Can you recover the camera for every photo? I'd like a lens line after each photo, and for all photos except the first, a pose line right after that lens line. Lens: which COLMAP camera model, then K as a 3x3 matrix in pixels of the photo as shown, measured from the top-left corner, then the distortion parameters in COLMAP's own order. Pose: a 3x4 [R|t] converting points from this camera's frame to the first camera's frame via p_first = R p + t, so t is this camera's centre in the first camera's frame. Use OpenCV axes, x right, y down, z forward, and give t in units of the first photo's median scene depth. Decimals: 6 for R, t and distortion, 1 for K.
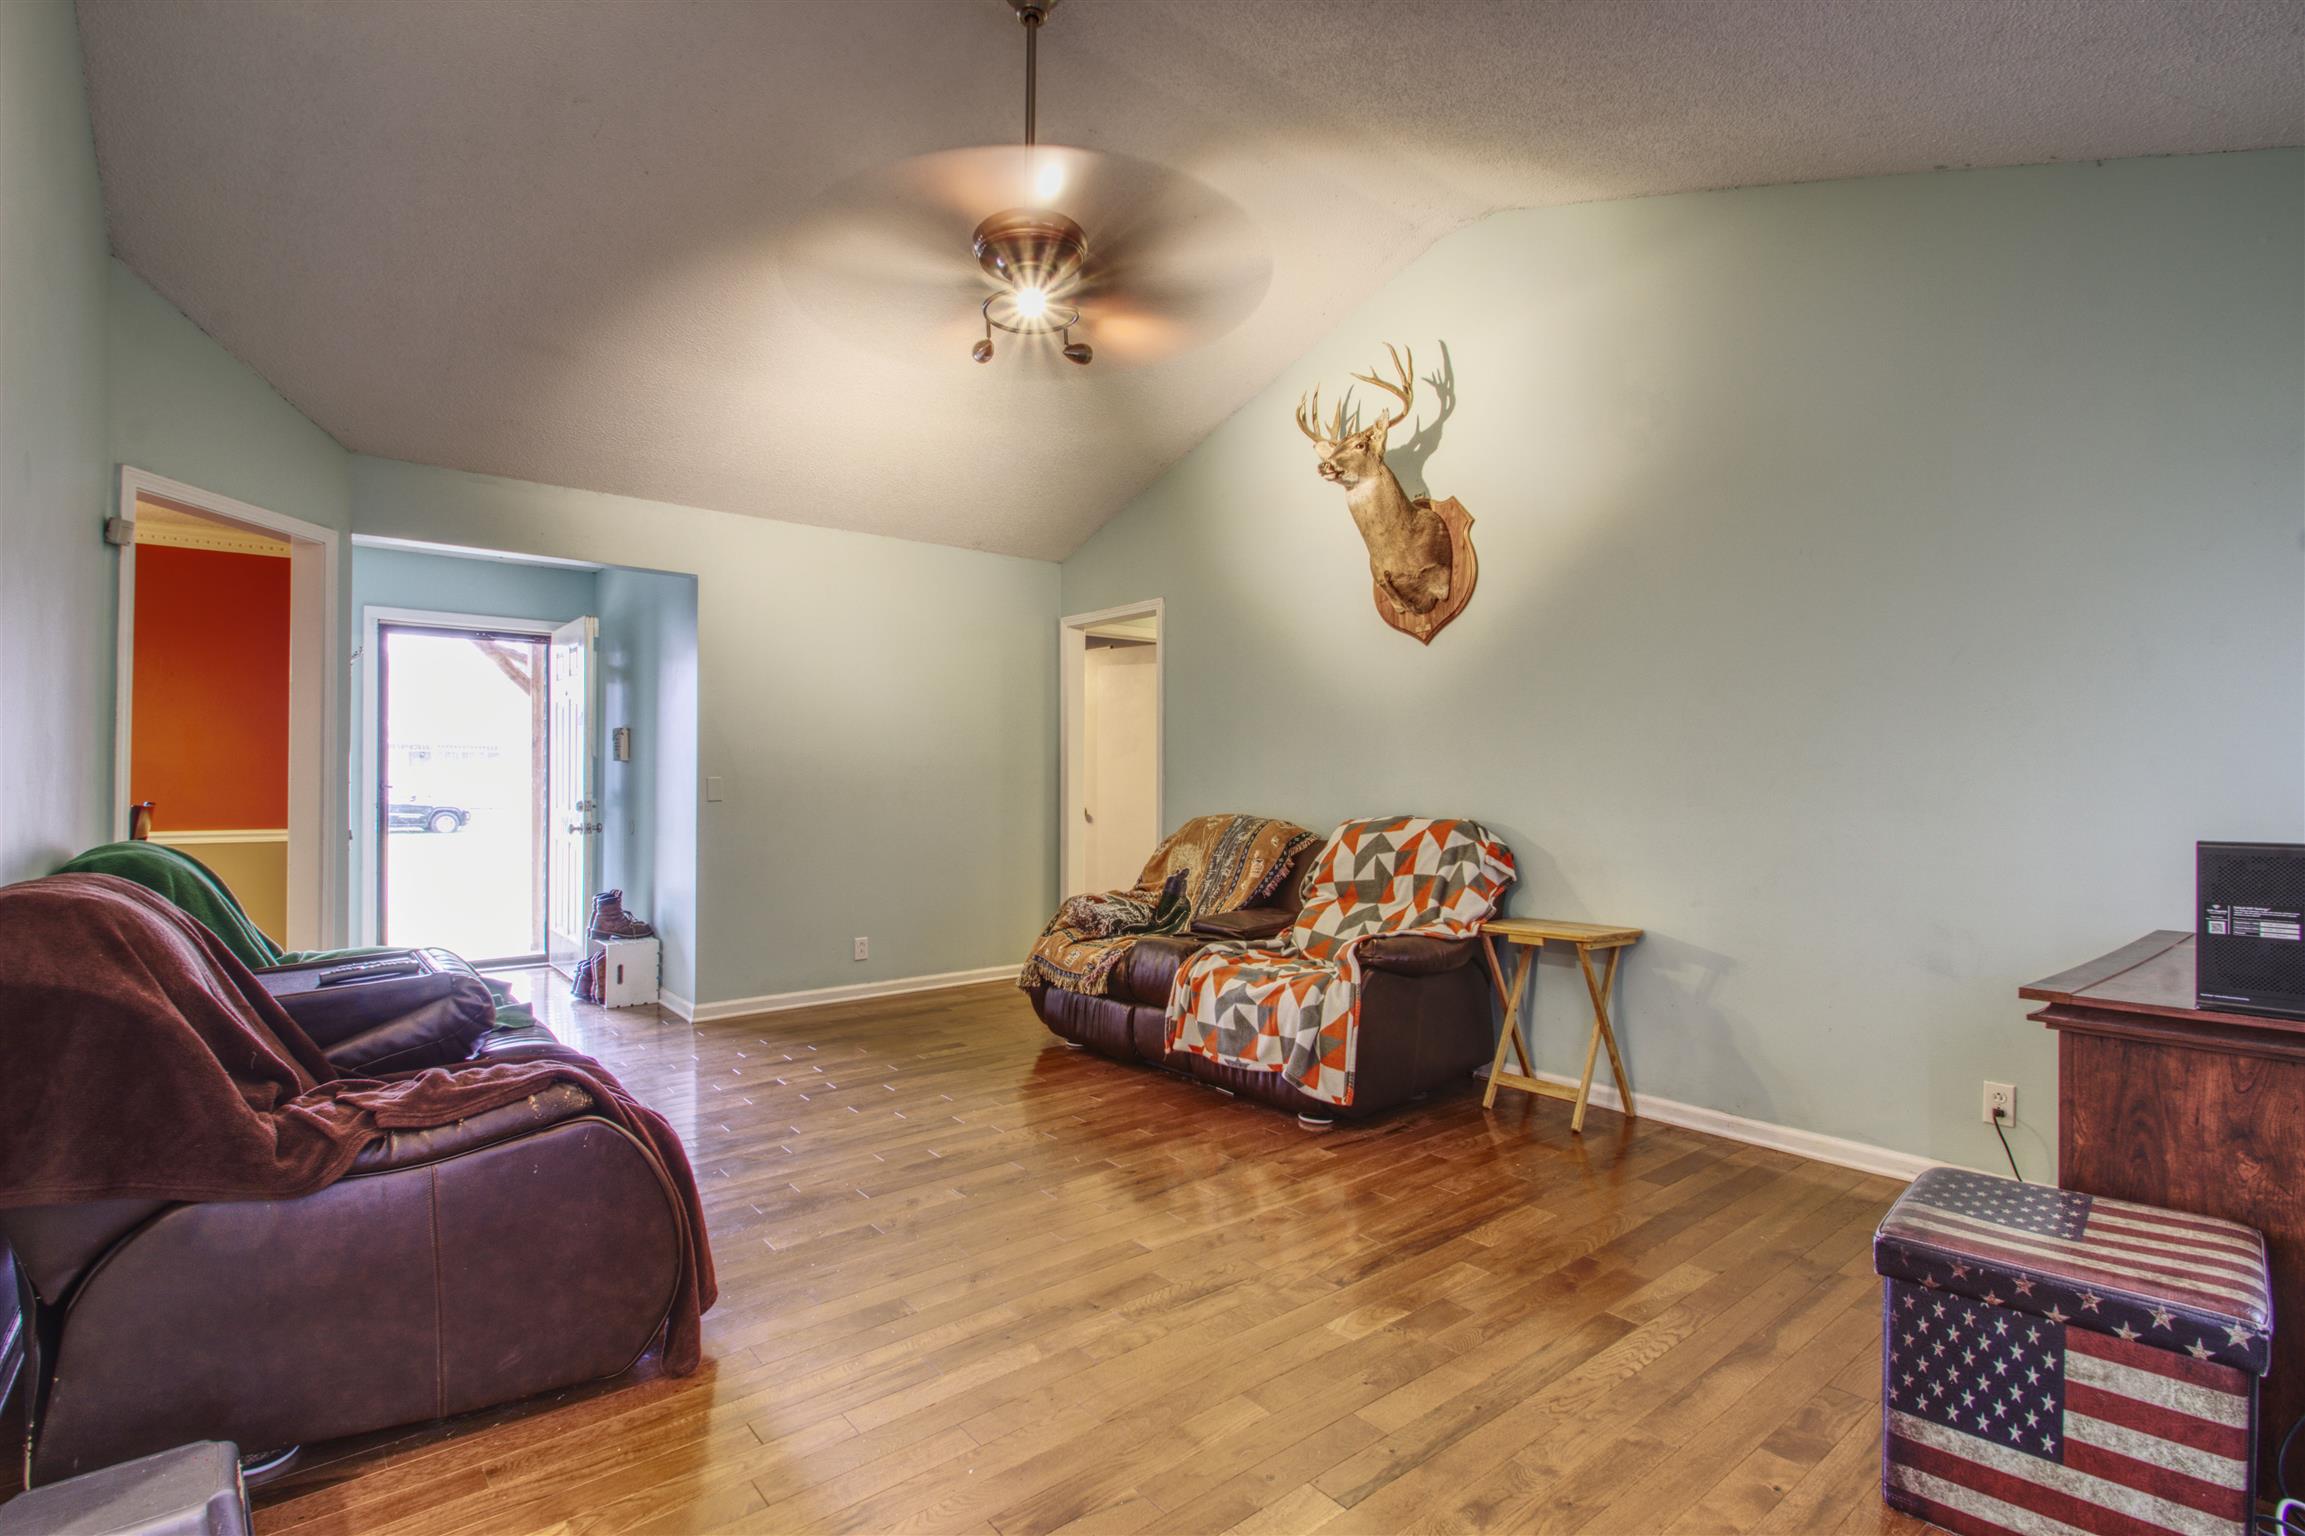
lens RADIAL K [[1094.6, 0, 1152.5], [0, 1094.6, 768.0], [0, 0, 1]] dist [0.000163, -0.000415]
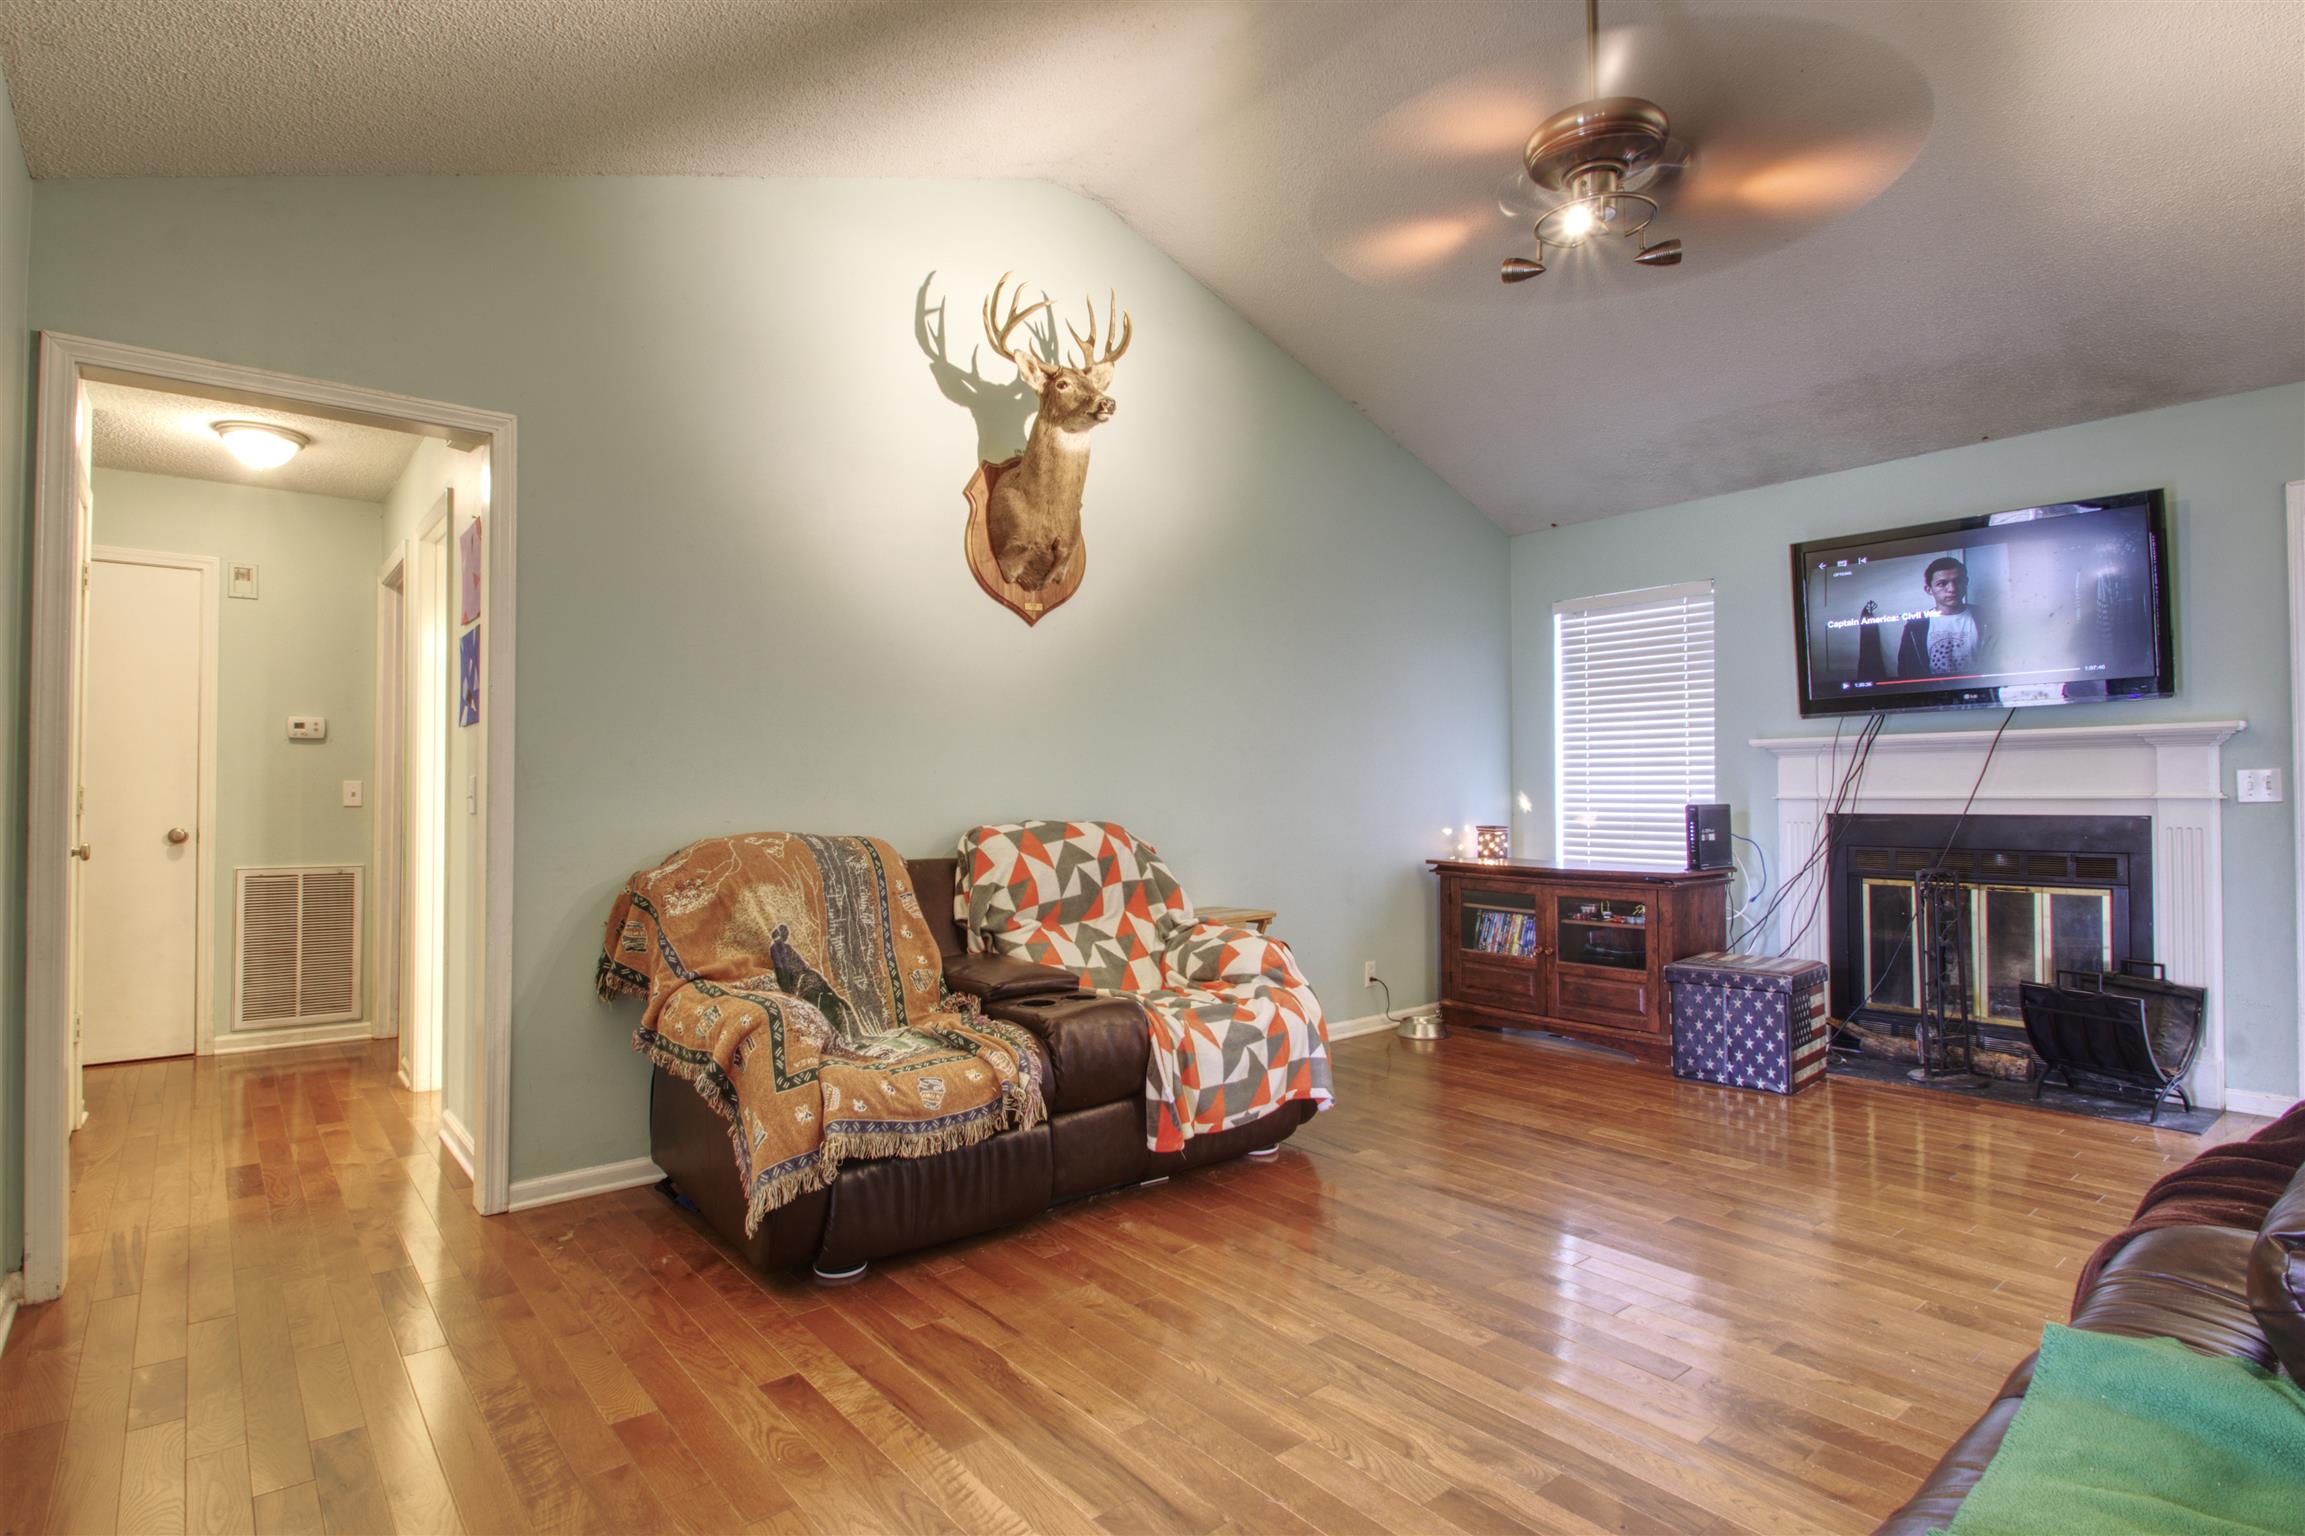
lens RADIAL K [[1142.4, 0, 1152.5], [0, 1142.4, 768.0], [0, 0, 1]] dist [-0.000520, -0.000312]
pose [[-0.010299, 0.021897, 0.999707, -0.725221], [-0.011122, 0.999696, -0.022012, 0.022939], [-0.999885, -0.011346, -0.010052, 0.991034]]
